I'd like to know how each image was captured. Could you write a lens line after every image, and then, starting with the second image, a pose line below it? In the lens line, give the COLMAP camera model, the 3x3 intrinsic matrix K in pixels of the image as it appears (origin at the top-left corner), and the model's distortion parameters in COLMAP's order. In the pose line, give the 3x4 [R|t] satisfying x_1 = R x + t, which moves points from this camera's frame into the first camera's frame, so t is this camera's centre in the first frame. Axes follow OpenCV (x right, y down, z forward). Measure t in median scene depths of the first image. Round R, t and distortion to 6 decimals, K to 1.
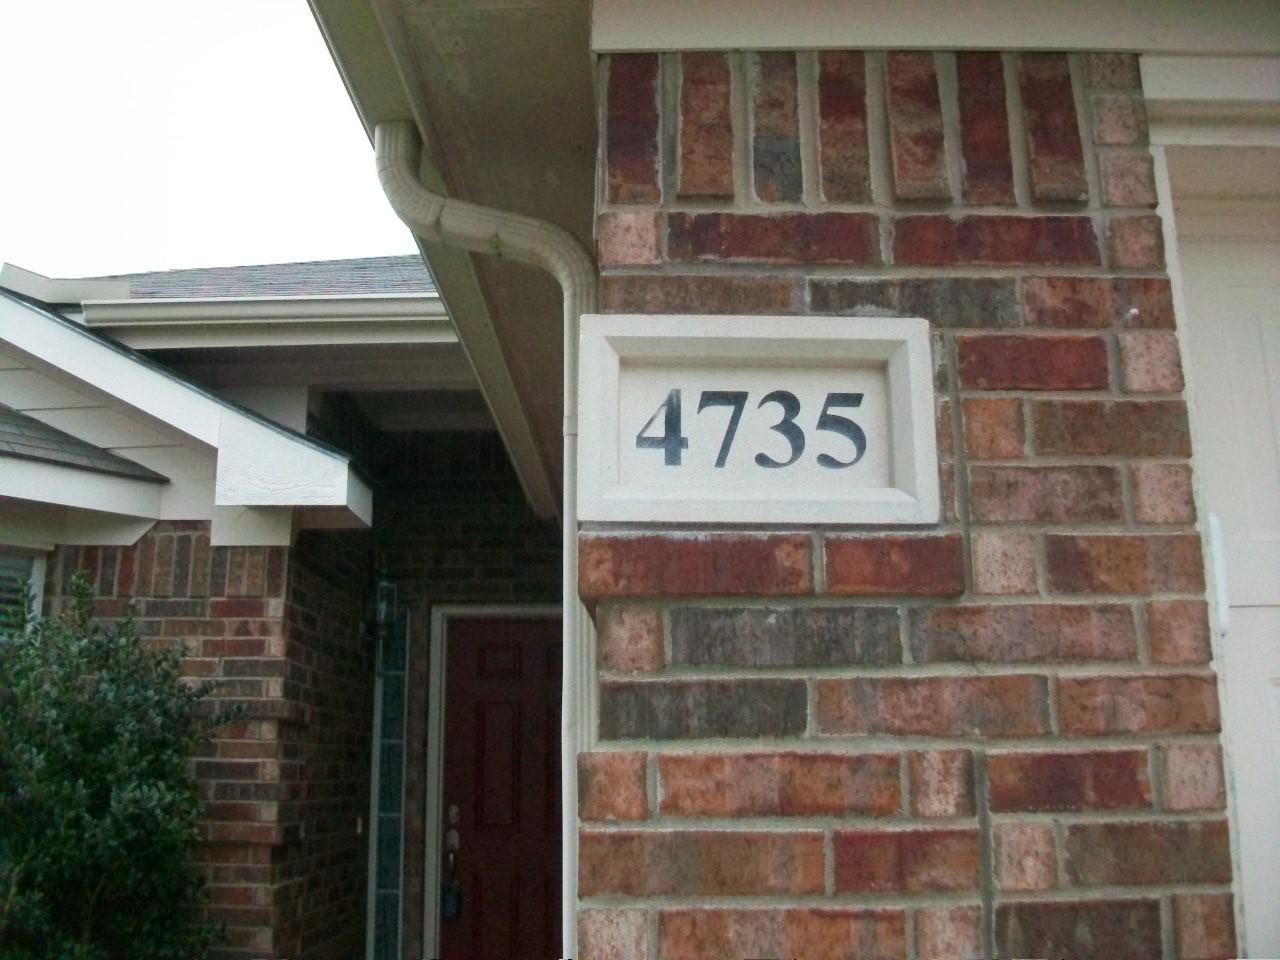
lens RADIAL K [[1229.2, 0, 612.3], [0, 1229.2, 473.6], [0, 0, 1]] dist [-0.147613, 0.118901]
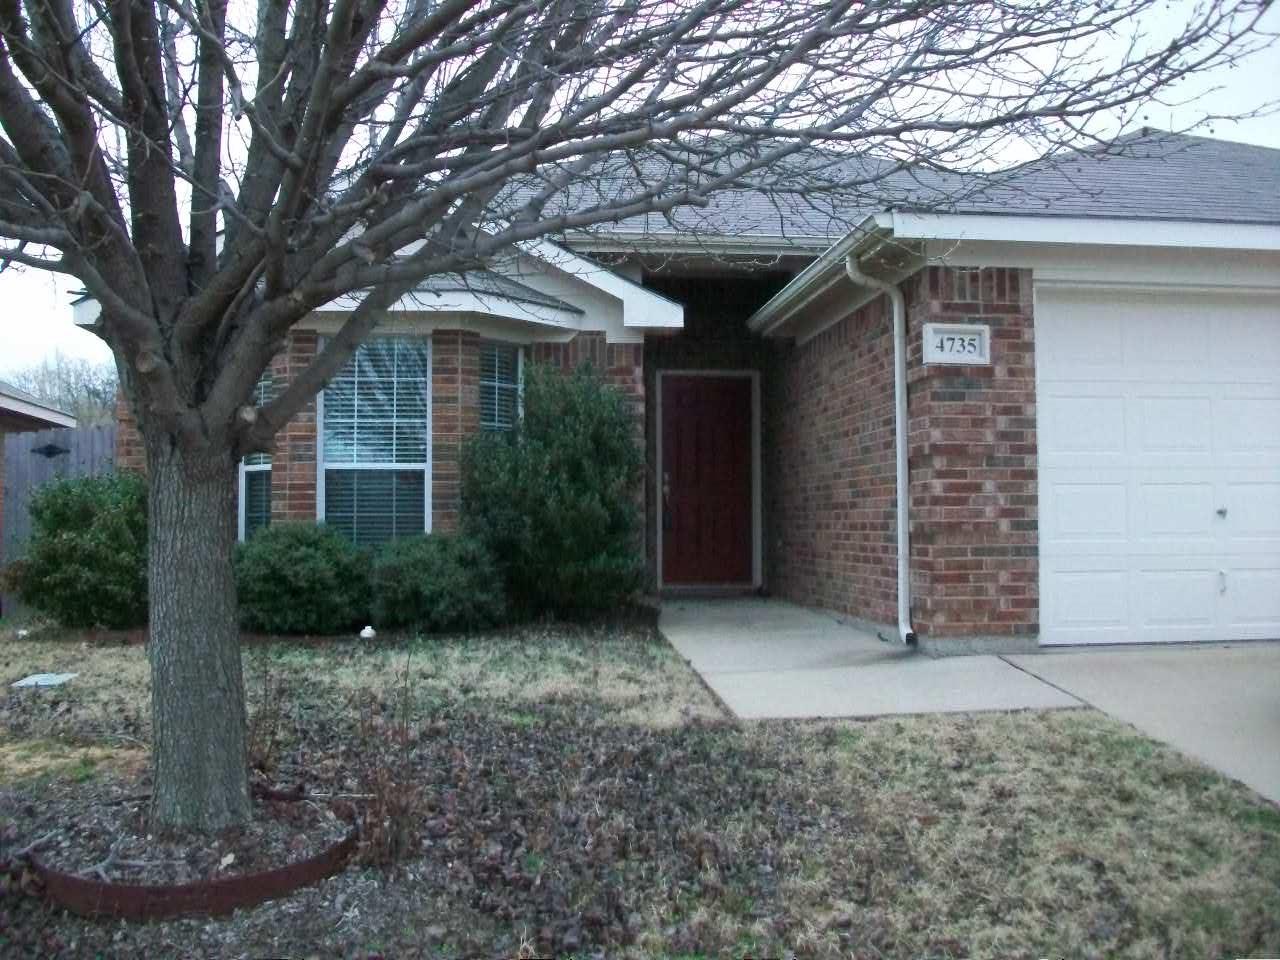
lens RADIAL K [[1229.2, 0, 612.3], [0, 1229.2, 473.6], [0, 0, 1]] dist [-0.147613, 0.118901]
pose [[0.993670, 0.001468, 0.112332, -1.924935], [-0.023502, 0.980505, 0.195081, -0.474043], [-0.109856, -0.196487, 0.974333, -4.008971]]
